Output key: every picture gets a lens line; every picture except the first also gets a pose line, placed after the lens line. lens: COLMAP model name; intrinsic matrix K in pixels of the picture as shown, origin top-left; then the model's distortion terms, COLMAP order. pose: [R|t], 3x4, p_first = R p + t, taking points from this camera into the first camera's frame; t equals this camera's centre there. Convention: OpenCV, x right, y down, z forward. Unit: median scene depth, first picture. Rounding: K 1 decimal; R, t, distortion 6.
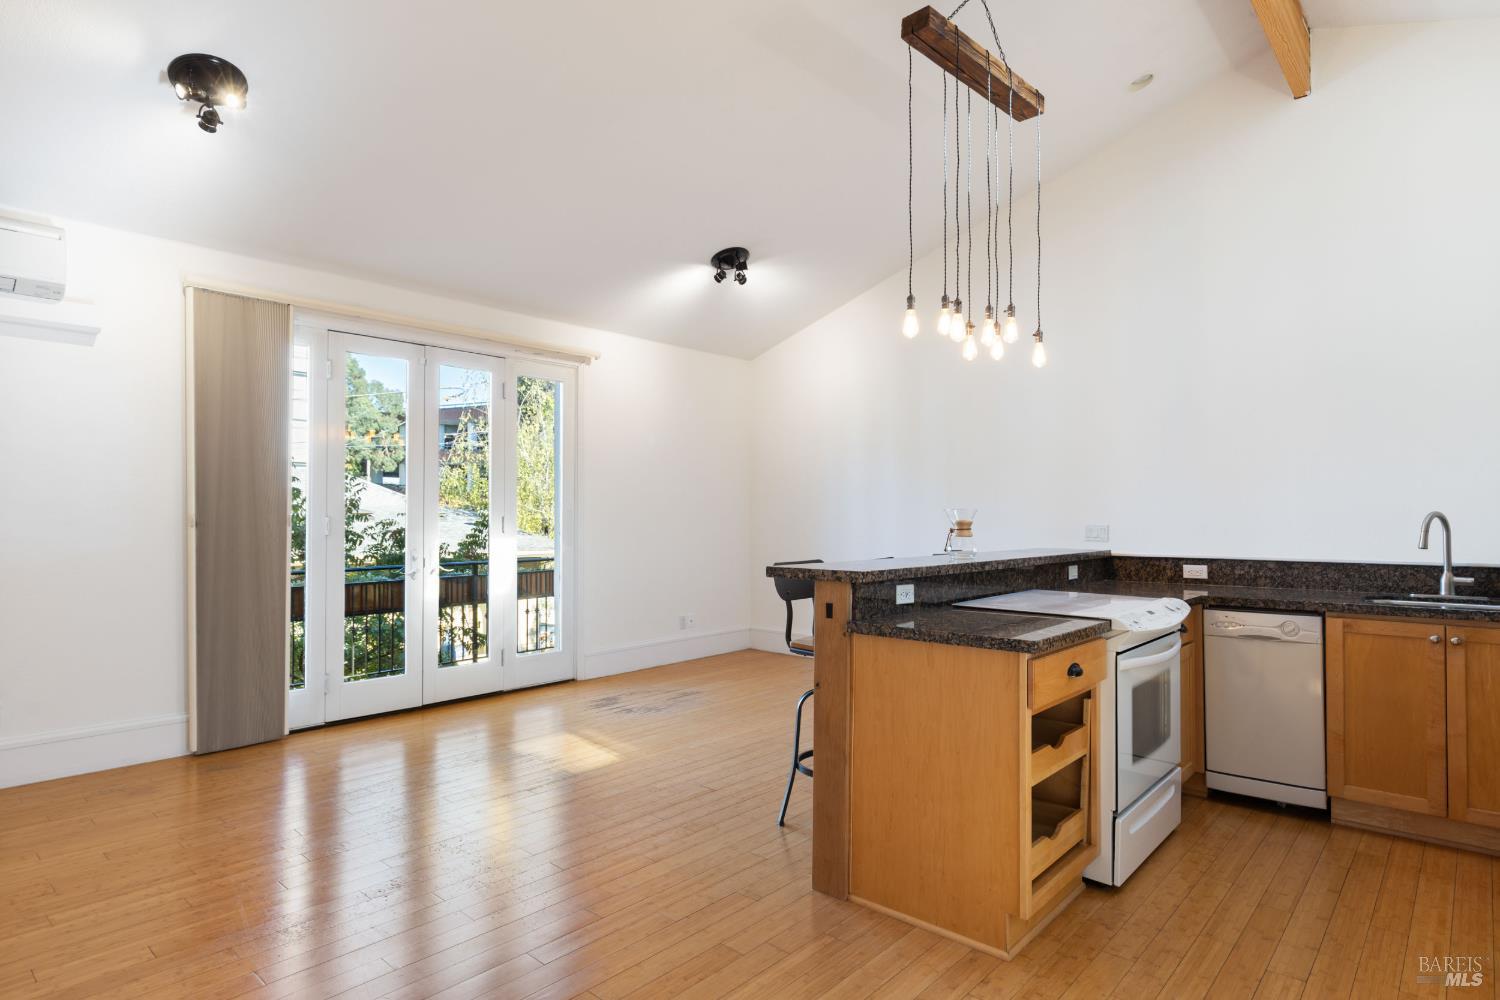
lens RADIAL K [[809.0, 0, 766.3], [0, 809.0, 505.6], [0, 0, 1]] dist [0.003754, -0.000313]
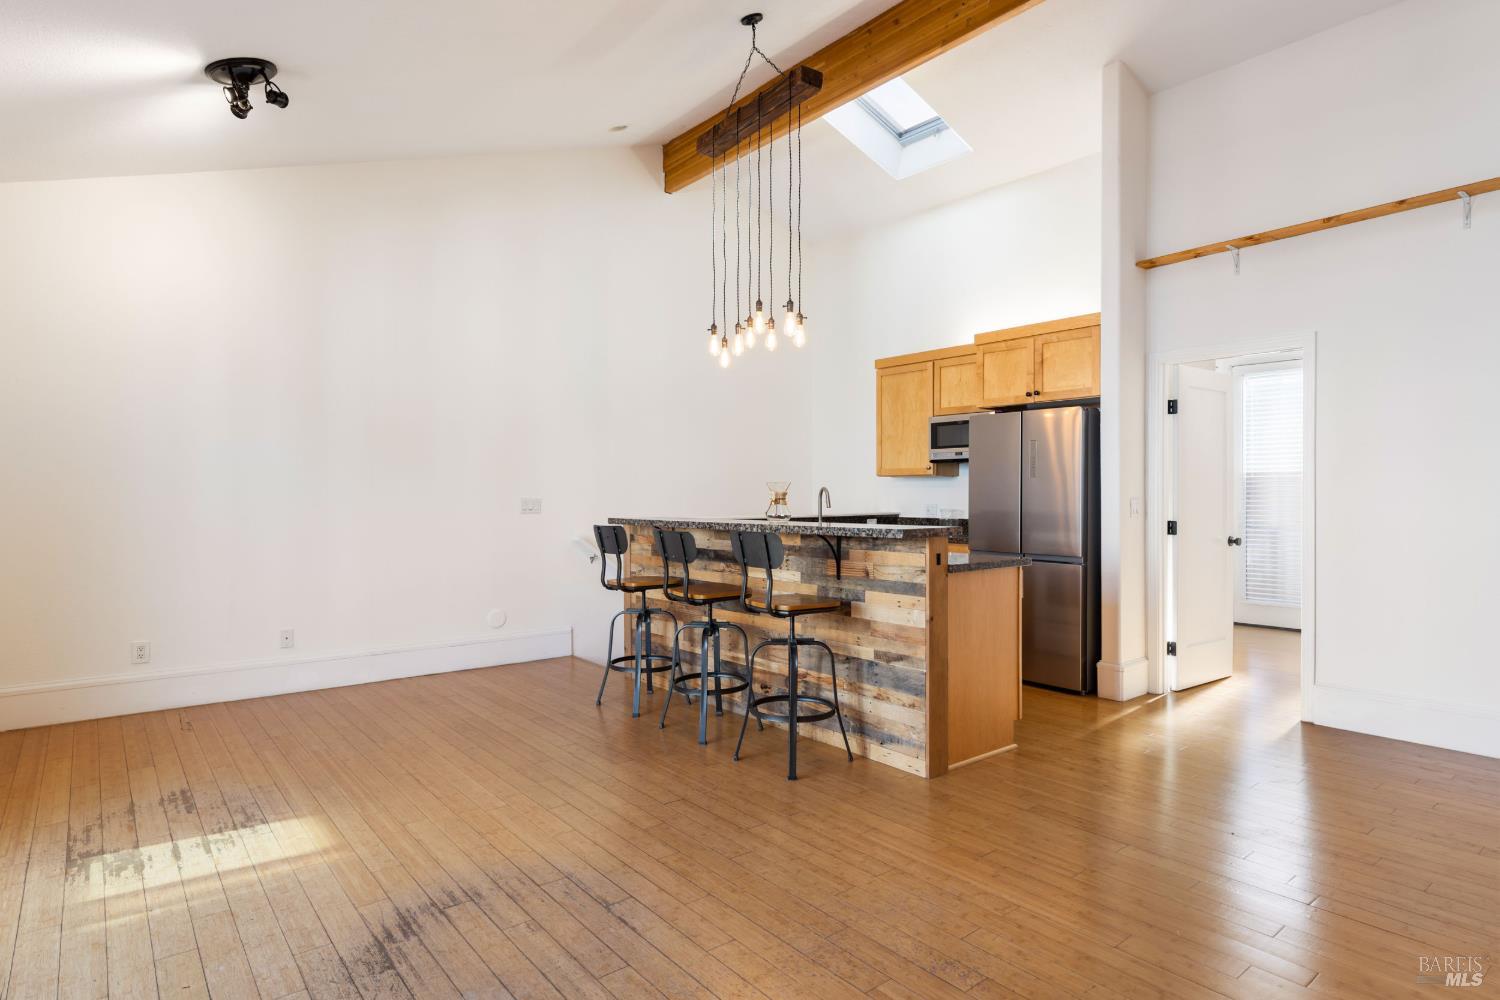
lens RADIAL K [[822.0, 0, 747.9], [0, 822.0, 492.5], [0, 0, 1]] dist [0.000568, -0.000420]
pose [[0.169976, 0.001011, 0.985448, -1.040895], [-0.011459, 0.999934, 0.000951, 0.020502], [-0.985382, -0.011454, 0.169976, 0.878928]]
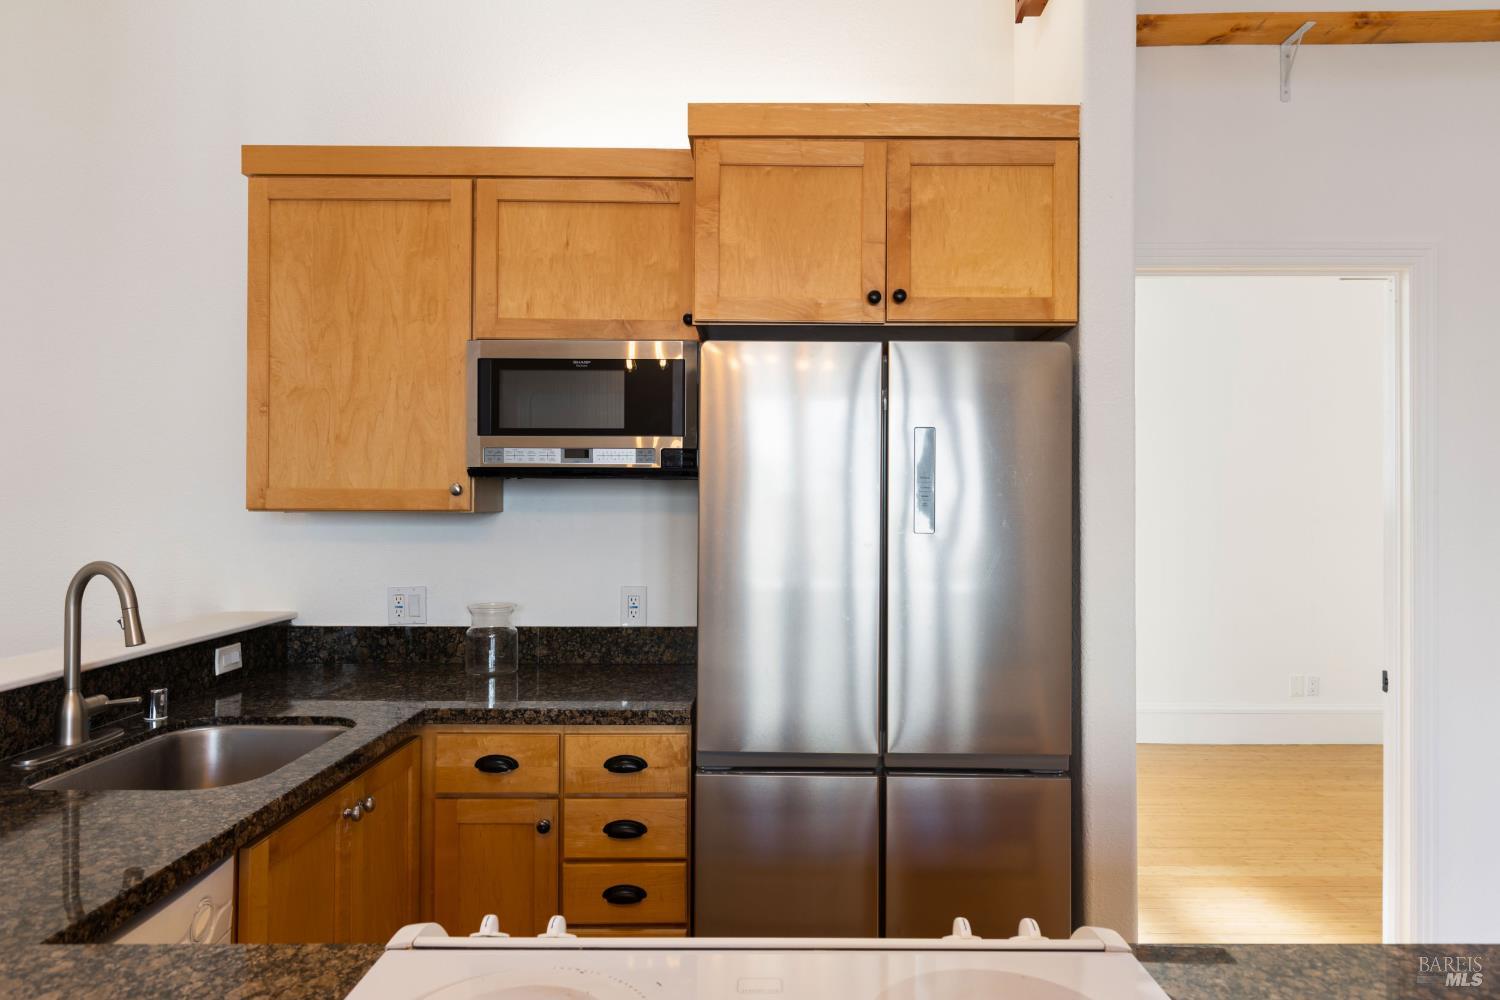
lens RADIAL K [[972.8, 0, 781.2], [0, 972.8, 505.1], [0, 0, 1]] dist [0.005372, 0.000881]
pose [[-0.669465, -0.001745, 0.742842, 0.175506], [-0.011110, 0.999909, -0.007664, -0.025072], [-0.742761, -0.013383, -0.669423, 1.116505]]
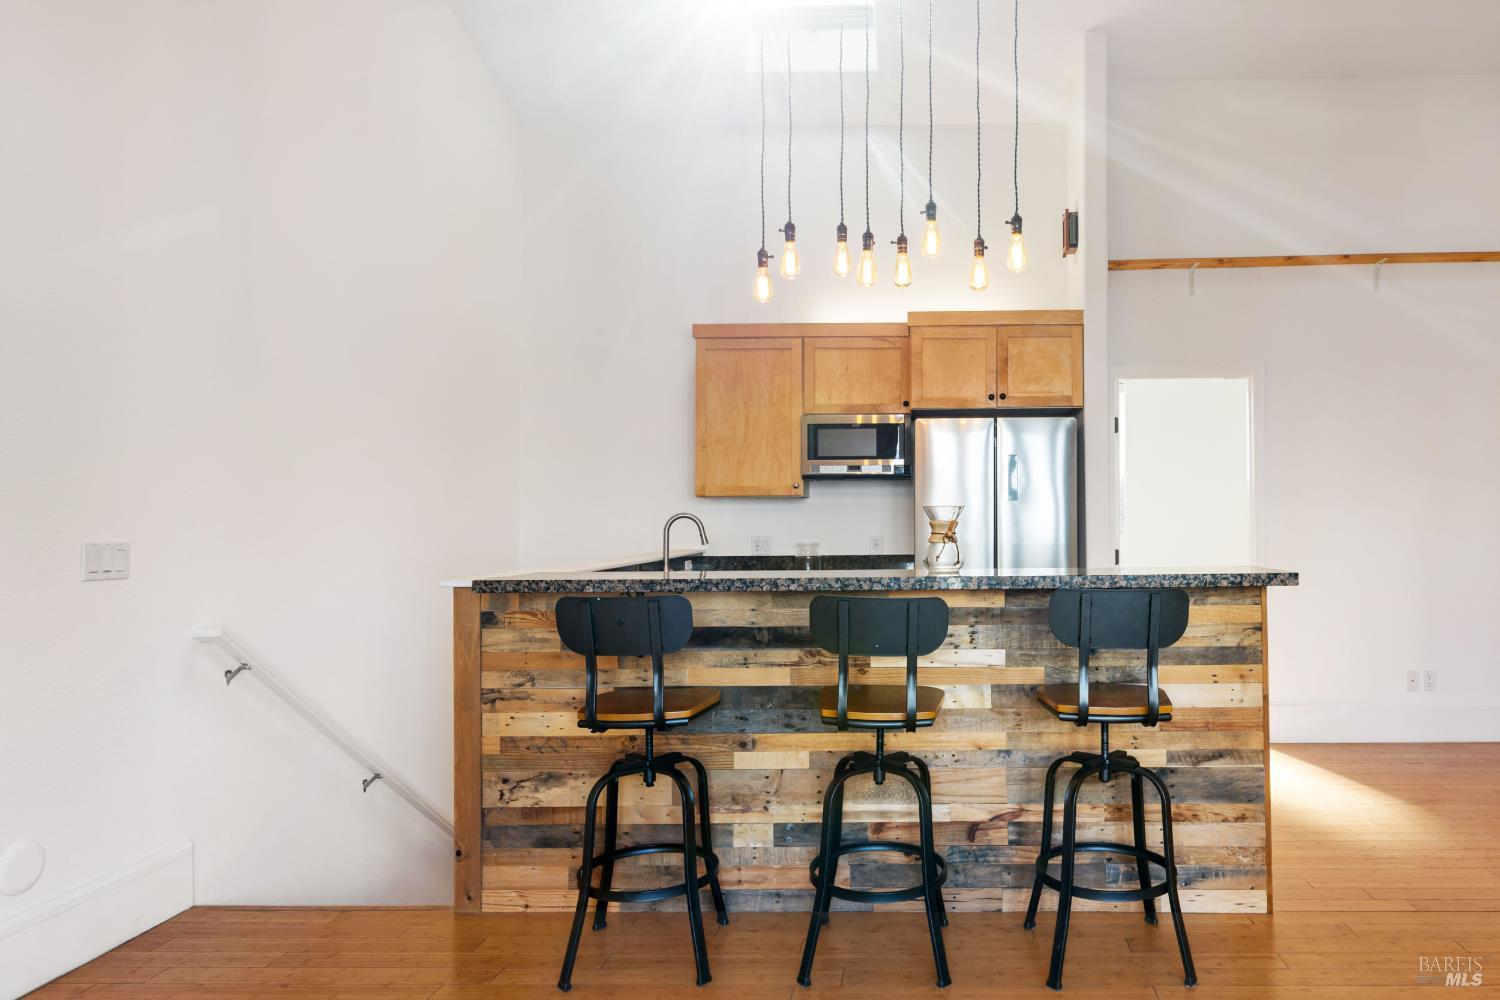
lens RADIAL K [[971.5, 0, 918.0], [0, 971.5, 493.8], [0, 0, 1]] dist [0.005191, 0.000564]
pose [[-0.646731, 0.021785, 0.762407, -0.445600], [-0.002308, 0.999532, -0.030519, 0.021954], [-0.762714, -0.021497, -0.646378, 1.683492]]
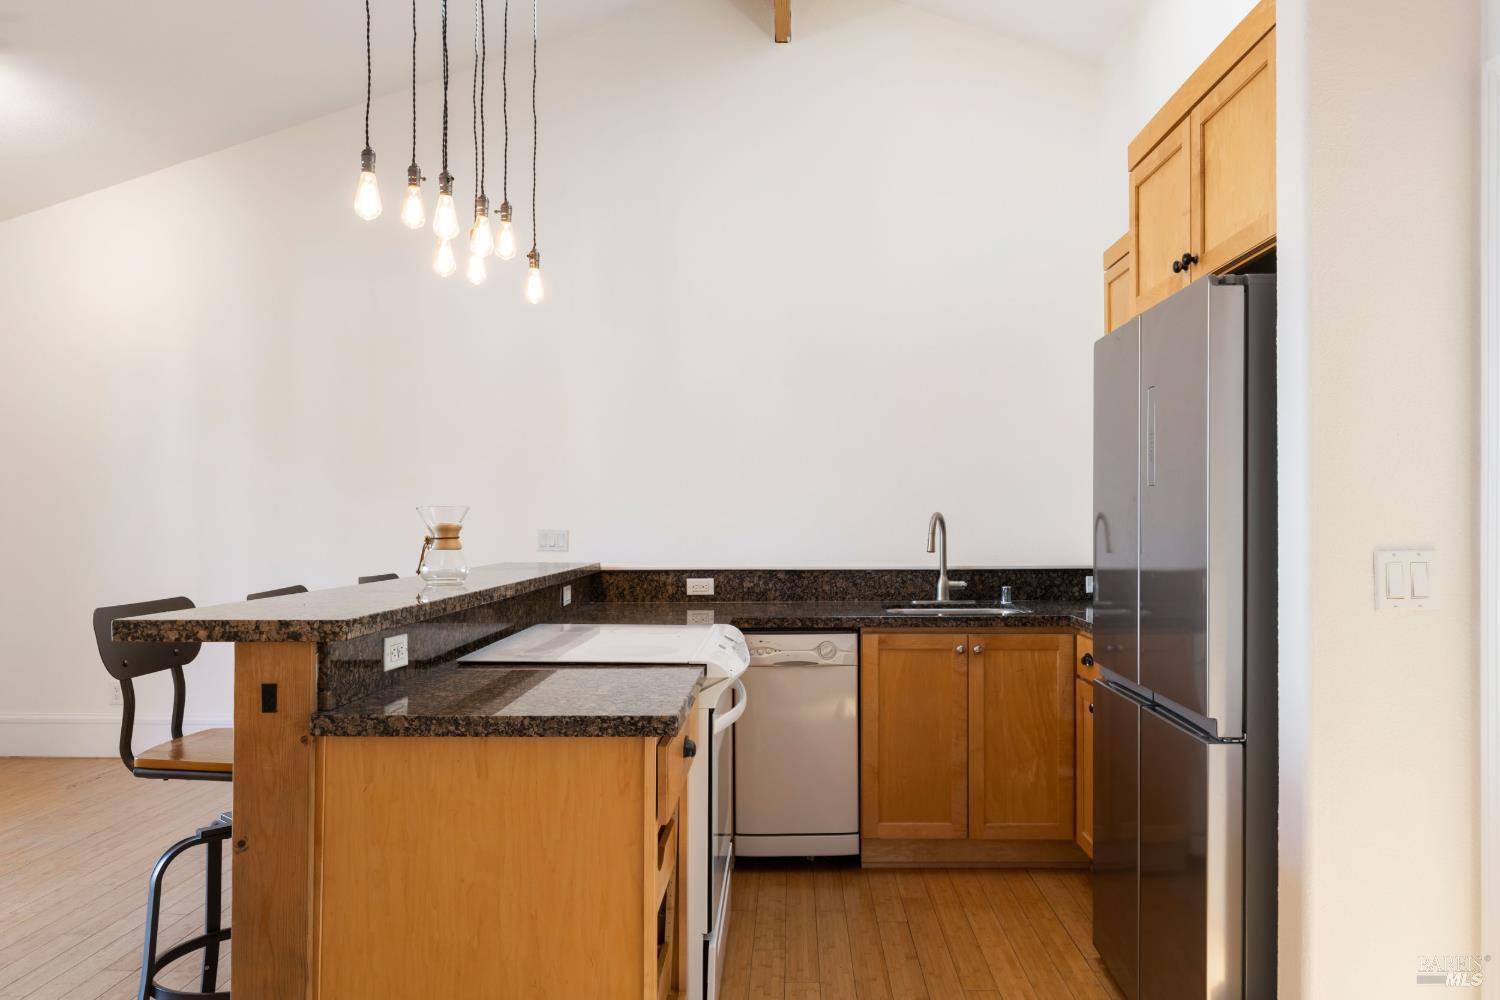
lens RADIAL K [[996.4, 0, 760.5], [0, 996.4, 517.8], [0, 0, 1]] dist [-0.000321, 0.000934]
pose [[0.763290, -0.000516, 0.646056, -0.077731], [-0.007071, 0.999933, 0.009152, 0.004592], [-0.646017, -0.011554, 0.763236, 0.249882]]
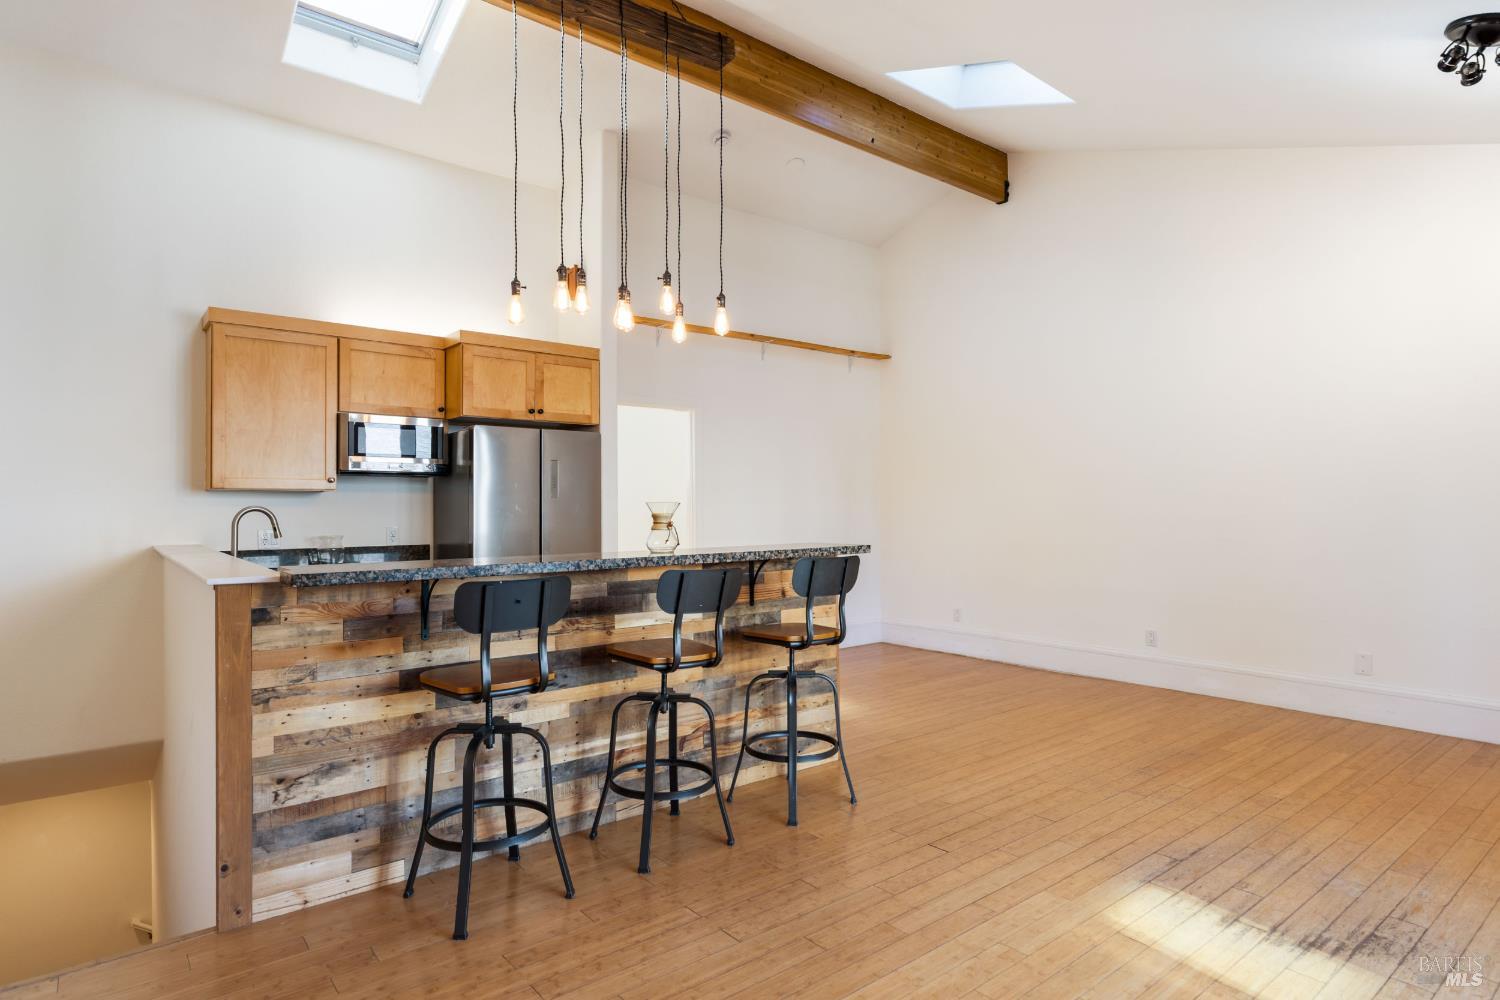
lens RADIAL K [[824.1, 0, 763.7], [0, 824.1, 497.9], [0, 0, 1]] dist [0.006079, -0.000659]
pose [[-0.987848, 0.005880, 0.155310, -0.034563], [0.002205, 0.999714, -0.023826, 0.024895], [-0.155406, -0.023194, -0.987578, 2.078528]]
